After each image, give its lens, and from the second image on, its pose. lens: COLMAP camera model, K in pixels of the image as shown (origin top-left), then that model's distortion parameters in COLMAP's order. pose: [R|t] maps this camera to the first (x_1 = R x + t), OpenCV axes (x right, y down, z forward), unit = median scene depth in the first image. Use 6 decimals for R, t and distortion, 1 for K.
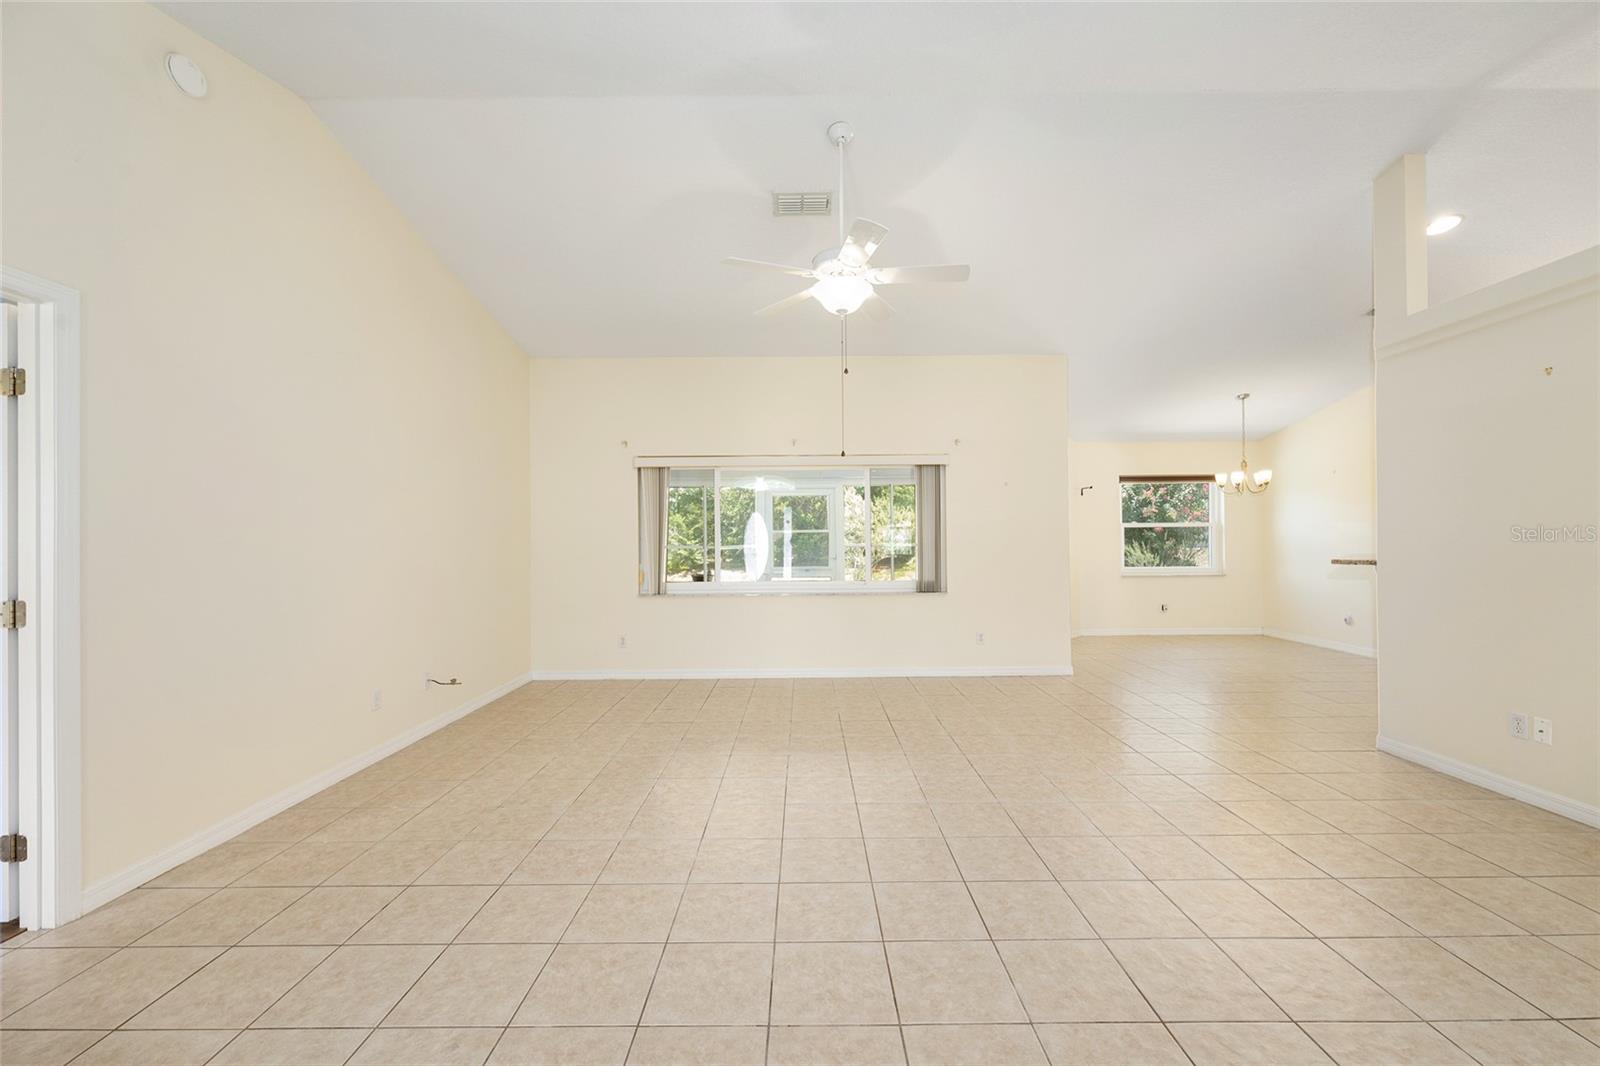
lens RADIAL K [[632.3, 0, 797.0], [0, 632.3, 535.4], [0, 0, 1]] dist [0.003338, 0.000284]
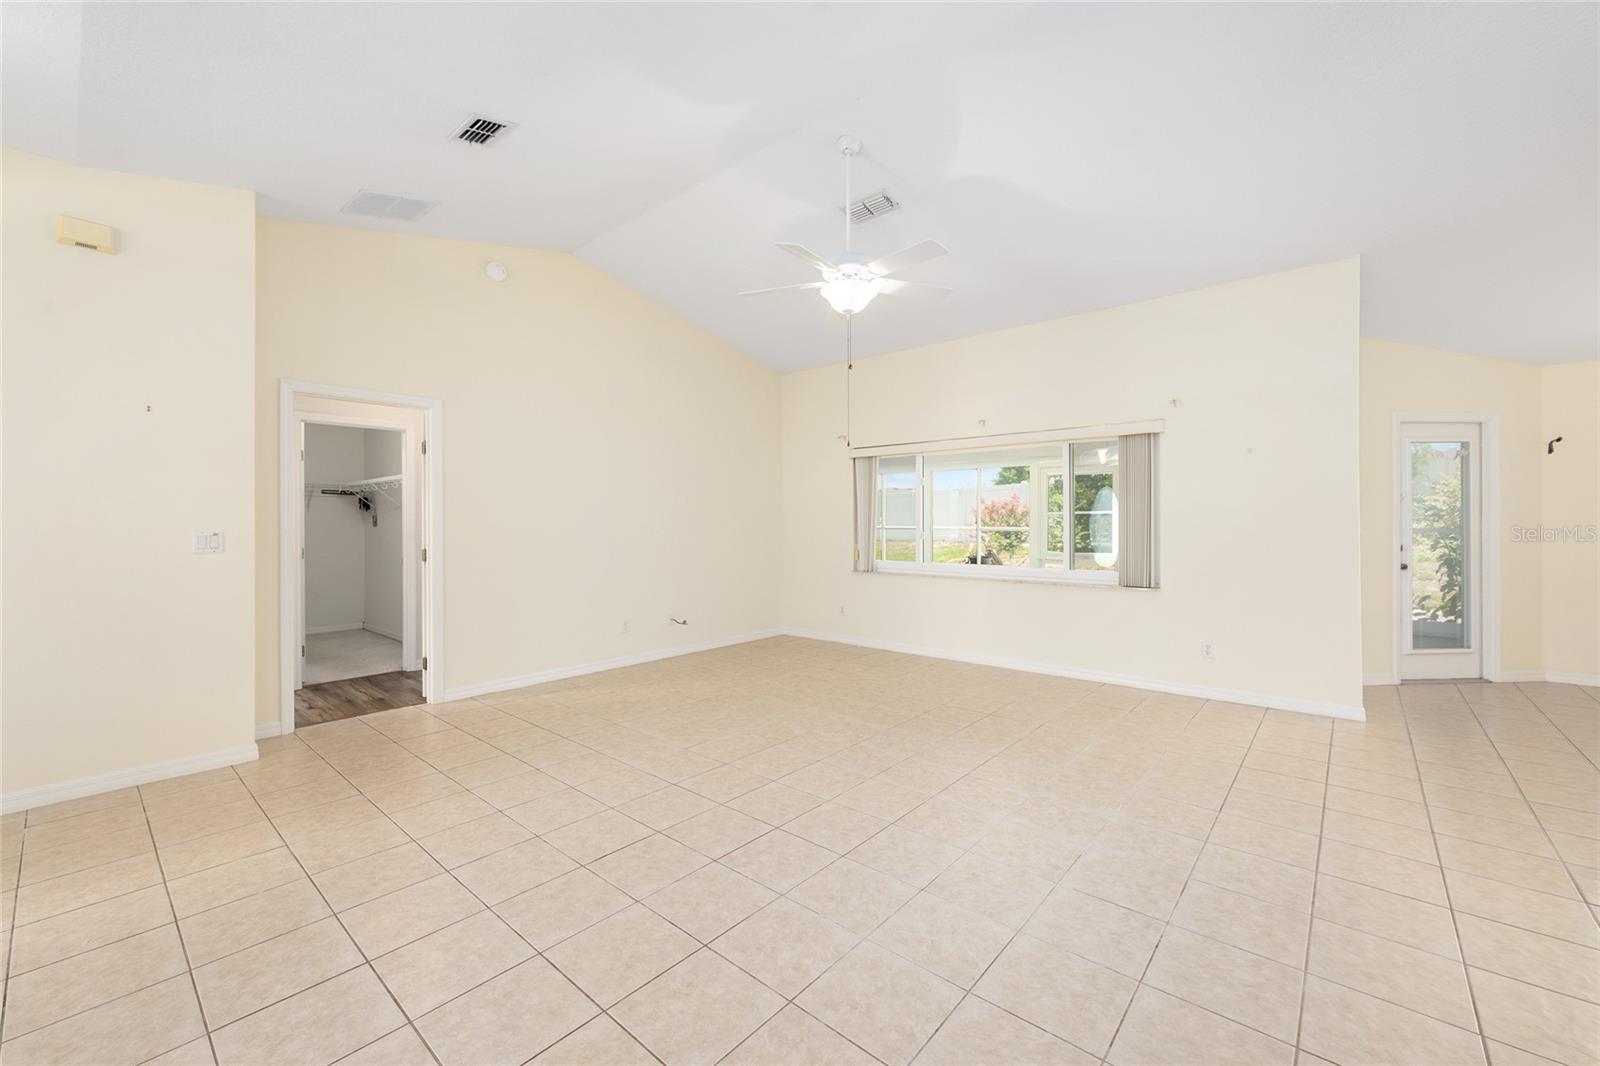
lens RADIAL K [[632.3, 0, 797.0], [0, 632.3, 535.4], [0, 0, 1]] dist [0.003338, 0.000284]
pose [[0.755165, 0.018161, -0.655283, 0.411345], [0.000960, 0.999584, 0.028810, -0.003051], [0.655534, -0.022386, 0.754834, 0.073587]]
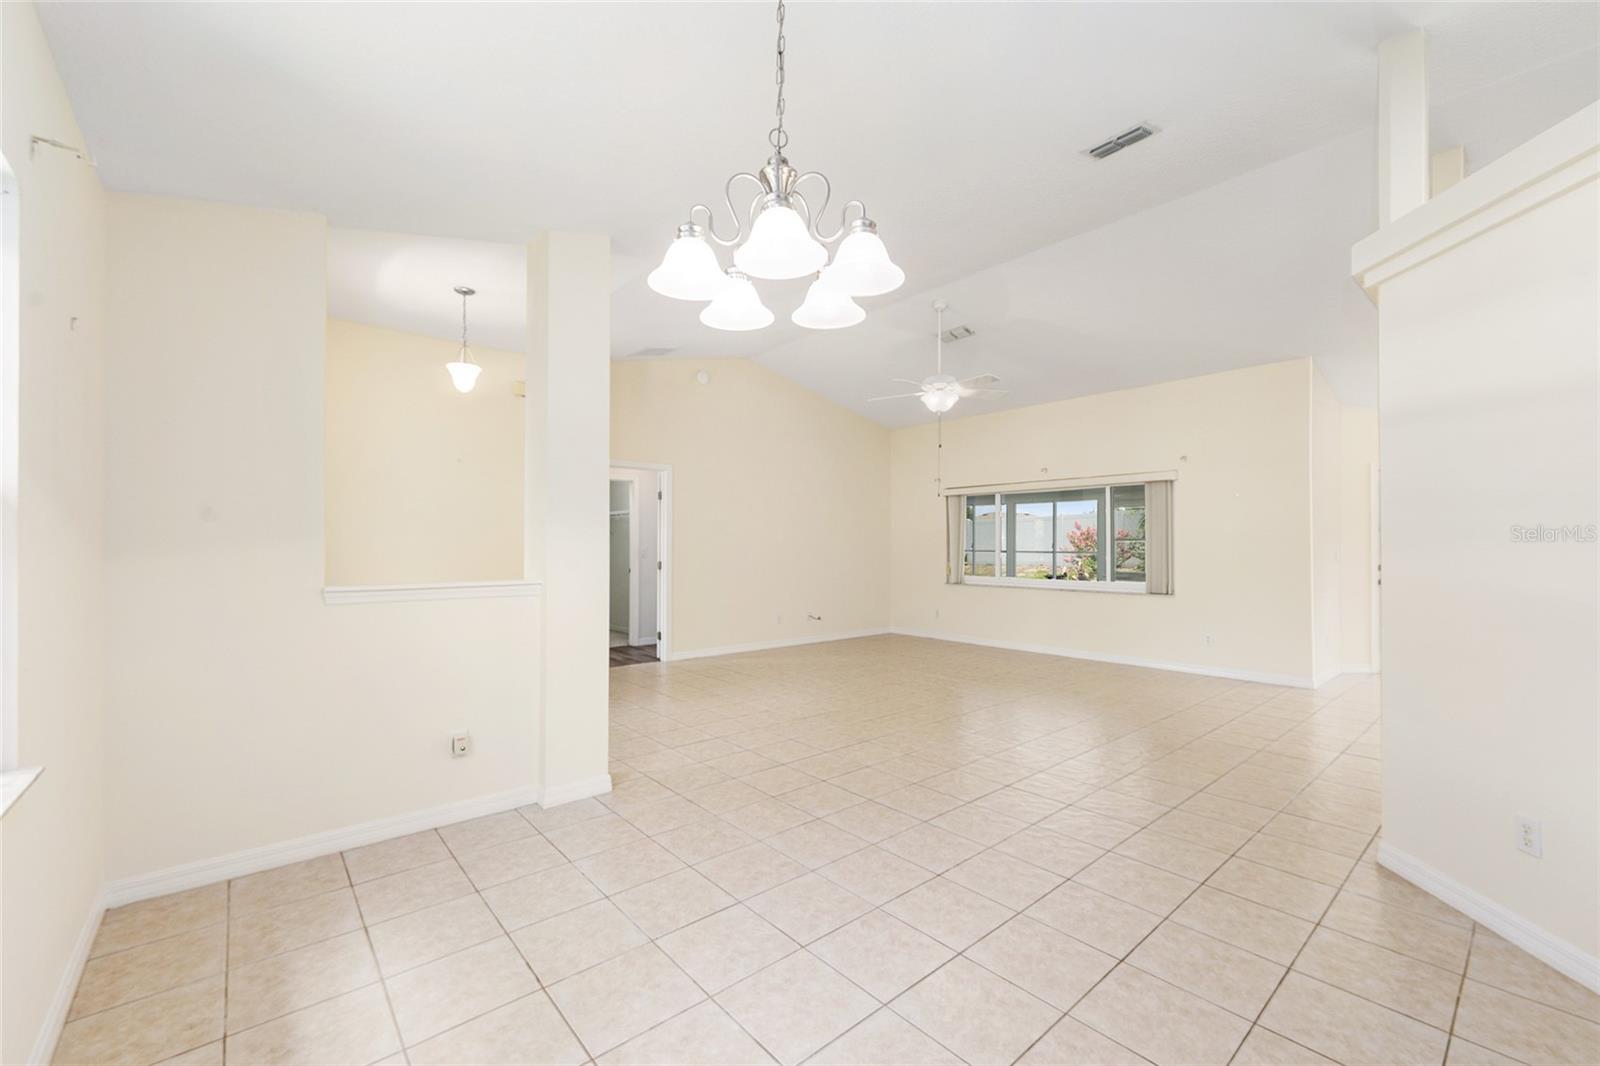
lens RADIAL K [[645.9, 0, 793.8], [0, 645.9, 538.4], [0, 0, 1]] dist [-0.002339, -0.000187]
pose [[0.648587, 0.003400, -0.761133, 0.651700], [-0.001228, 0.999993, 0.003420, -0.013148], [0.761140, -0.001283, 0.648587, -0.236606]]
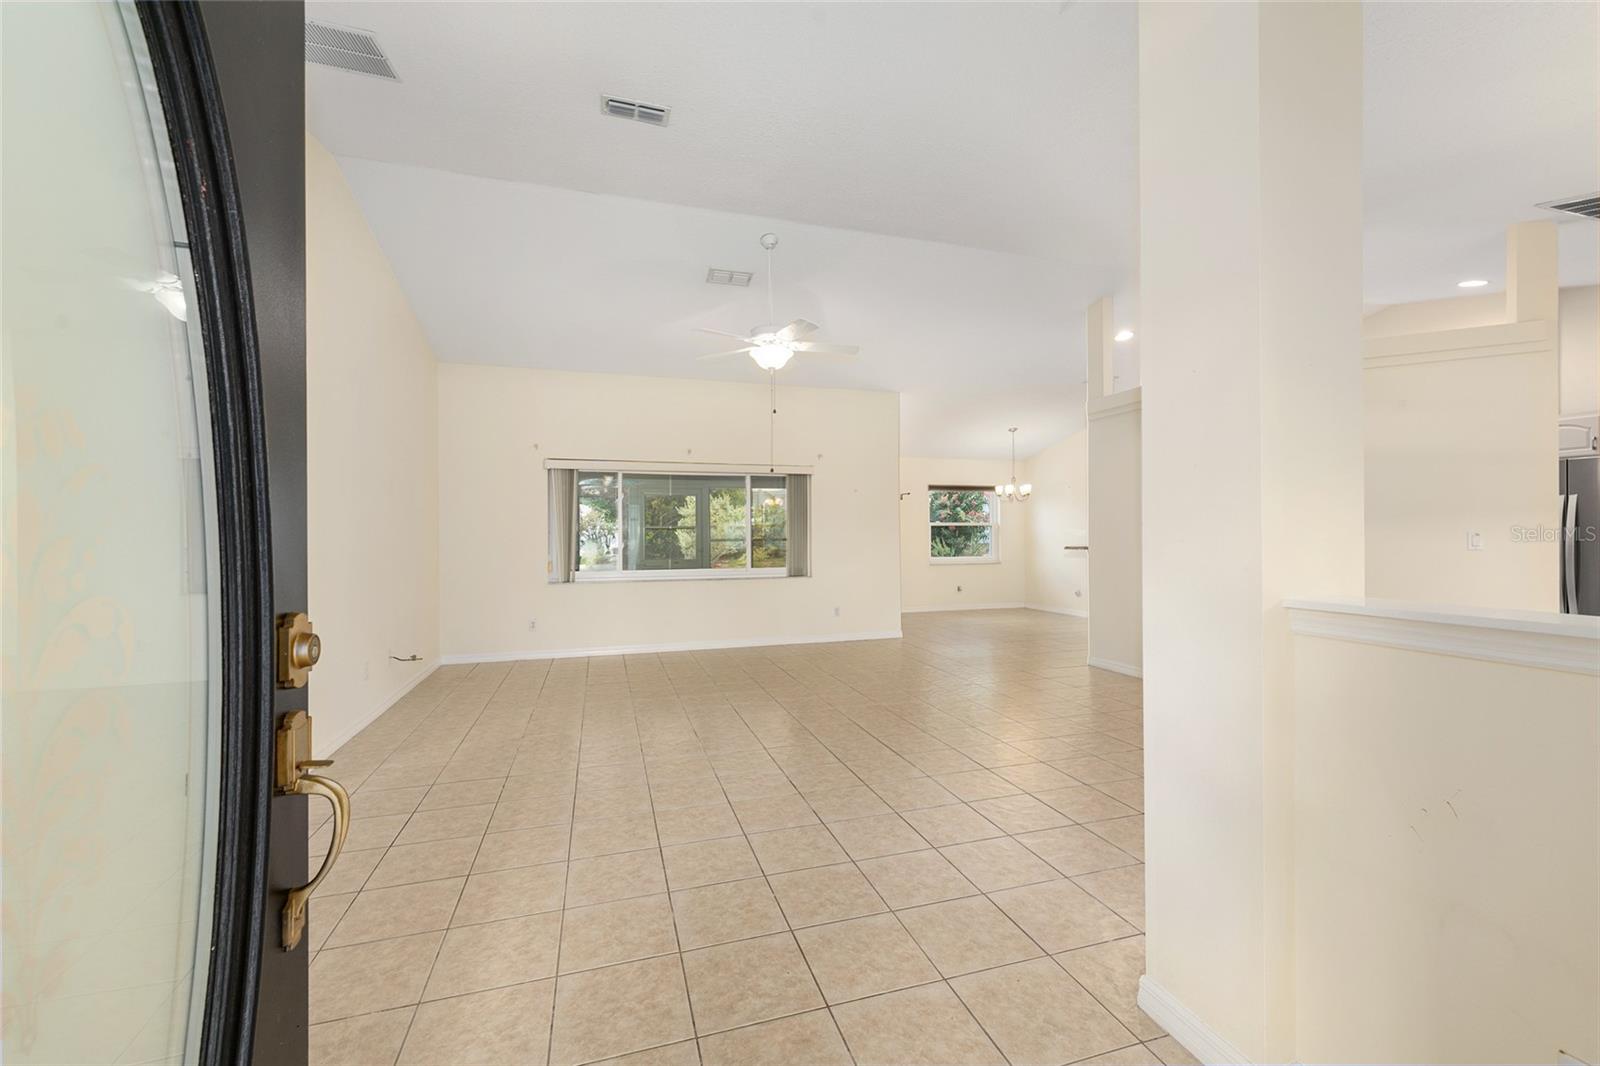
lens RADIAL K [[651.4, 0, 794.8], [0, 651.4, 537.3], [0, 0, 1]] dist [0.015683, -0.000046]
pose [[0.955810, 0.001438, 0.293981, -0.174042], [-0.002734, 0.999988, 0.003999, 0.007616], [-0.293972, -0.004626, 0.955803, -0.225581]]
